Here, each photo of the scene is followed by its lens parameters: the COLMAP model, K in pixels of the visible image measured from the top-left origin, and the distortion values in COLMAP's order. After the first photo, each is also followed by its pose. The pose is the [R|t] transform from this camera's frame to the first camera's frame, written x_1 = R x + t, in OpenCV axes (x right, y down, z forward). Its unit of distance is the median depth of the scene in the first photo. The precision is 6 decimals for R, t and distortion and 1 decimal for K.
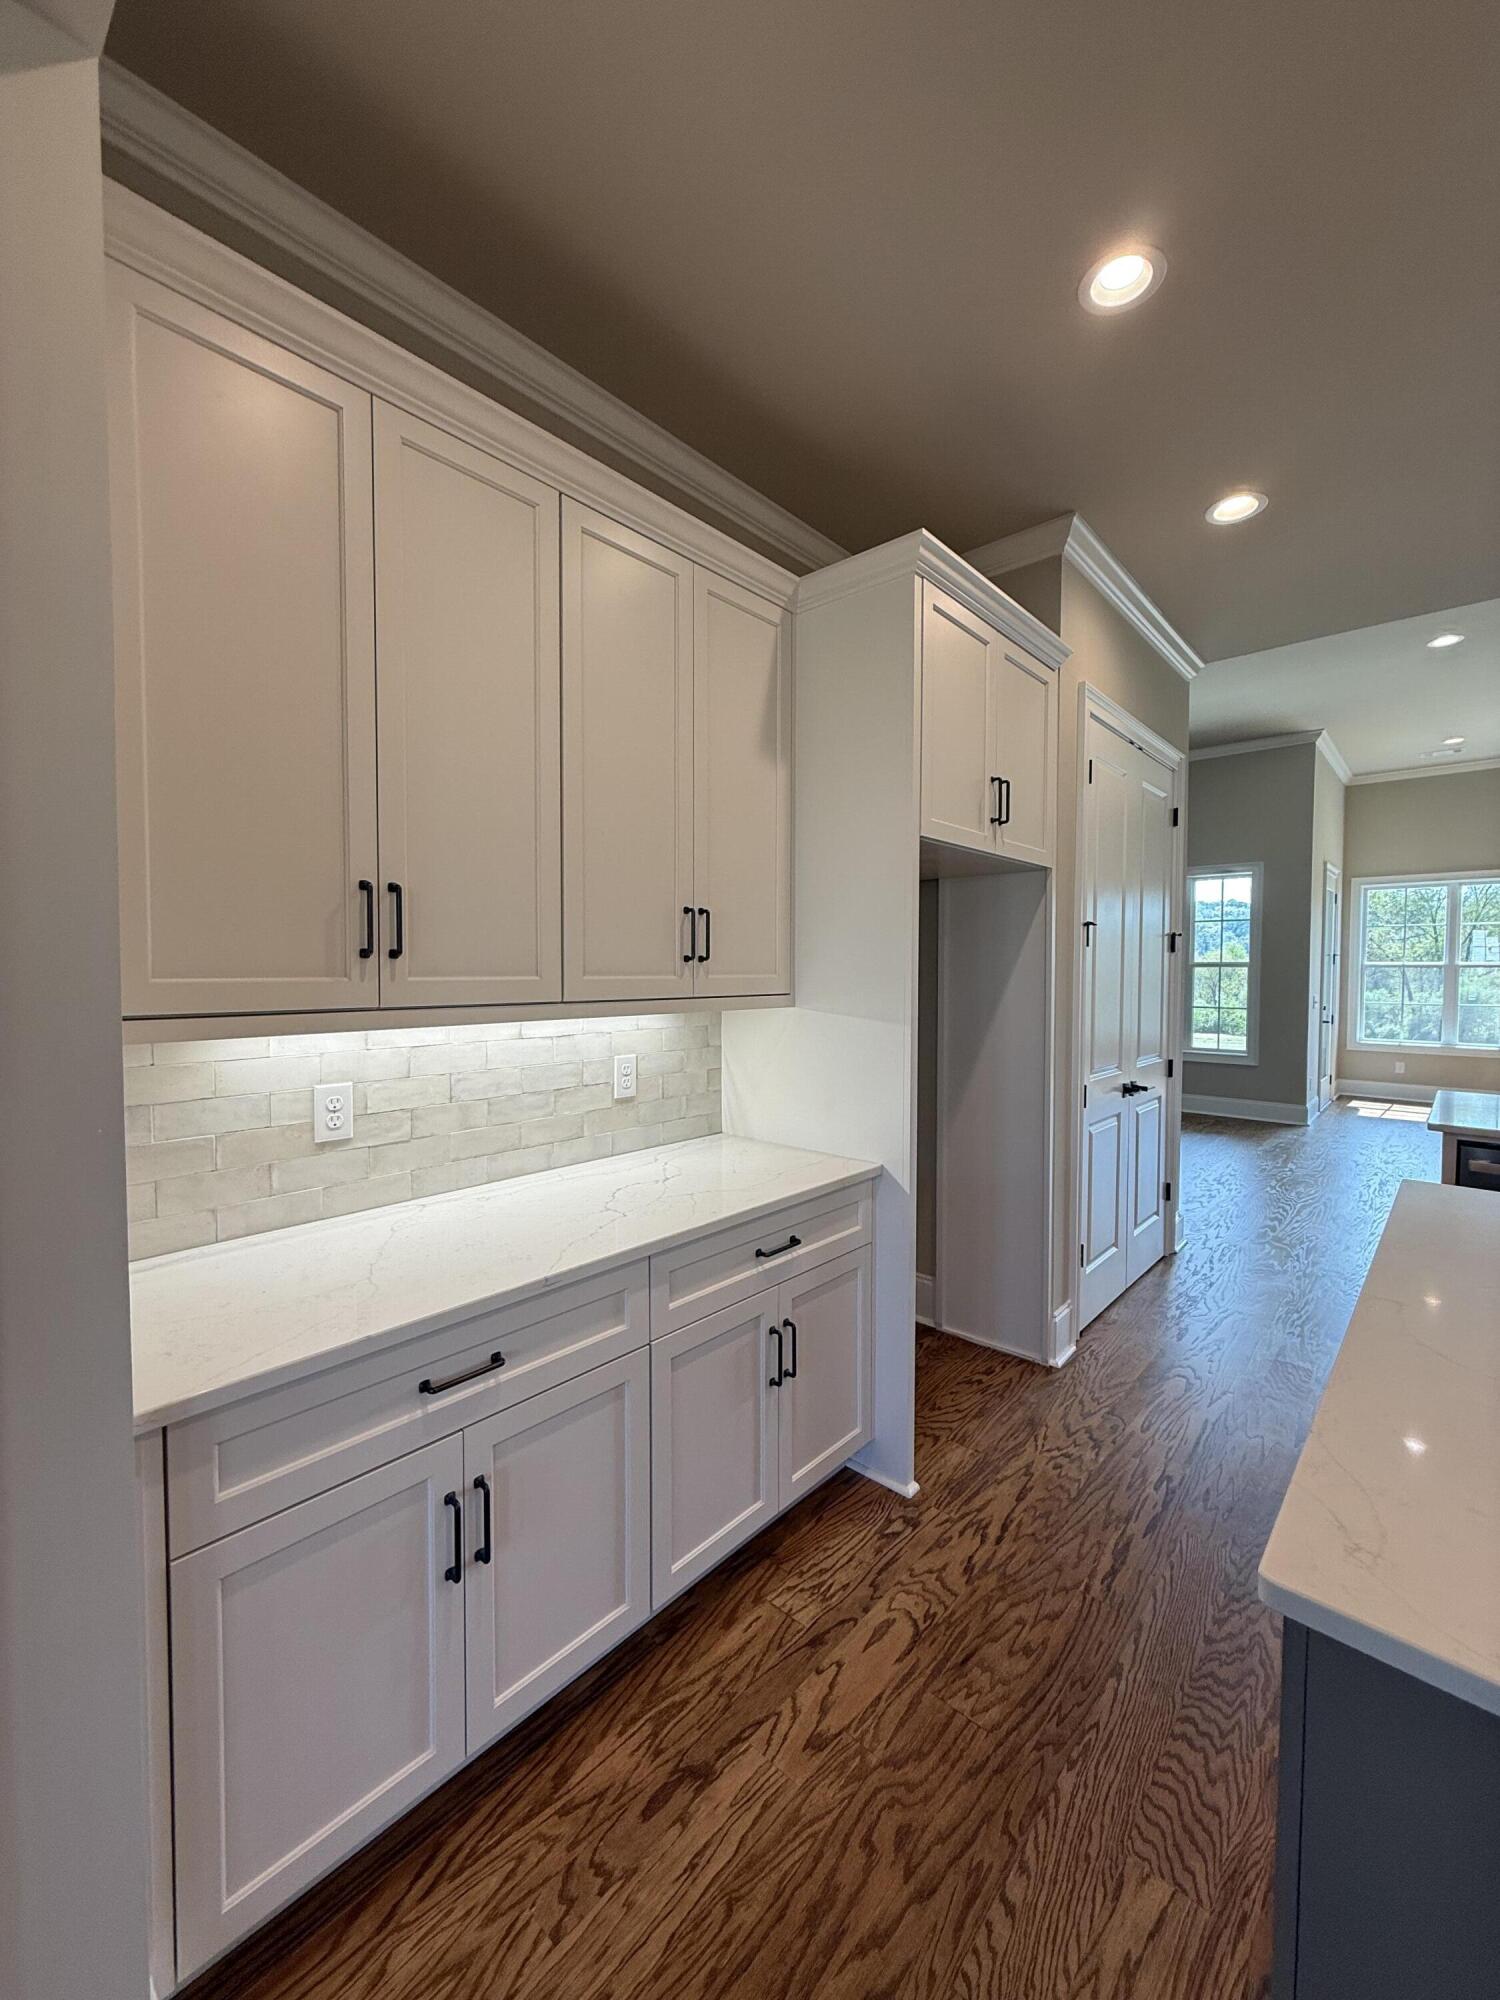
lens RADIAL K [[819.8, 0, 750.0], [0, 819.8, 1000.0], [0, 0, 1]] dist [-0.000252, 0.000268]
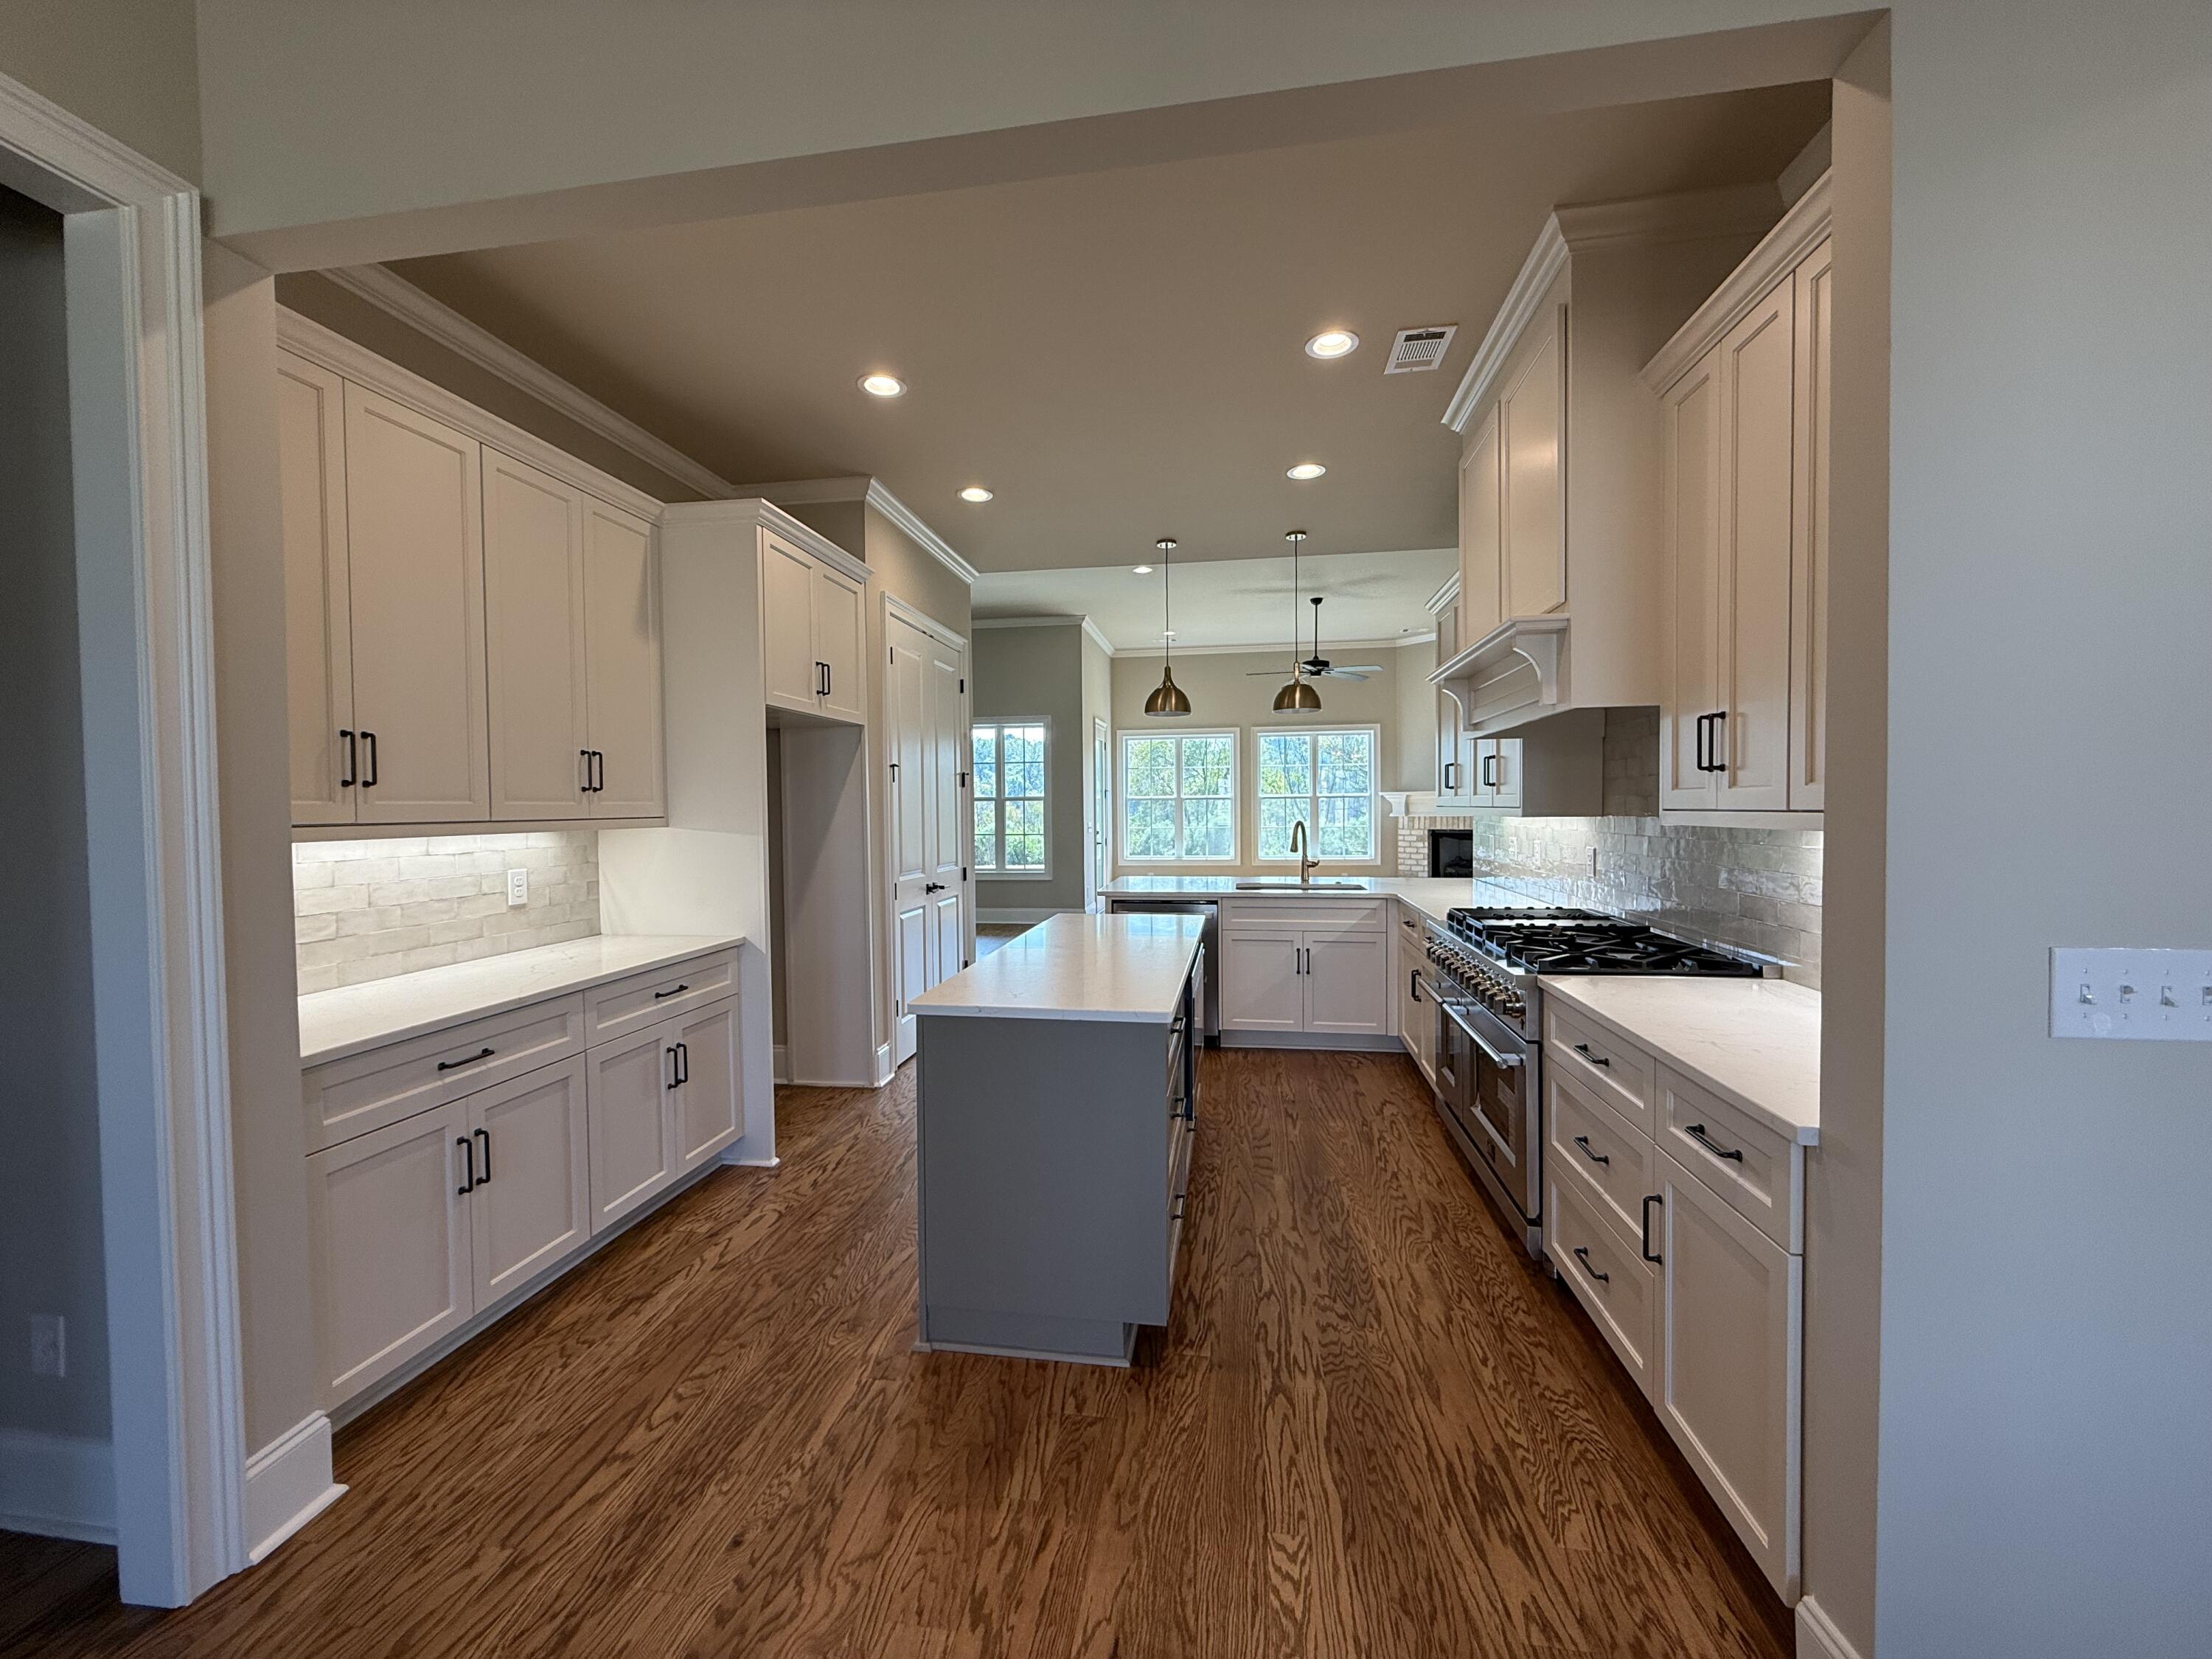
lens RADIAL K [[906.7, 0, 1106.0], [0, 906.7, 829.5], [0, 0, 1]] dist [-0.000252, 0.000268]
pose [[0.842564, -0.024625, 0.538033, -0.152372], [0.033021, 0.999437, -0.005969, 0.049117], [-0.537583, 0.022796, 0.842903, -0.660938]]
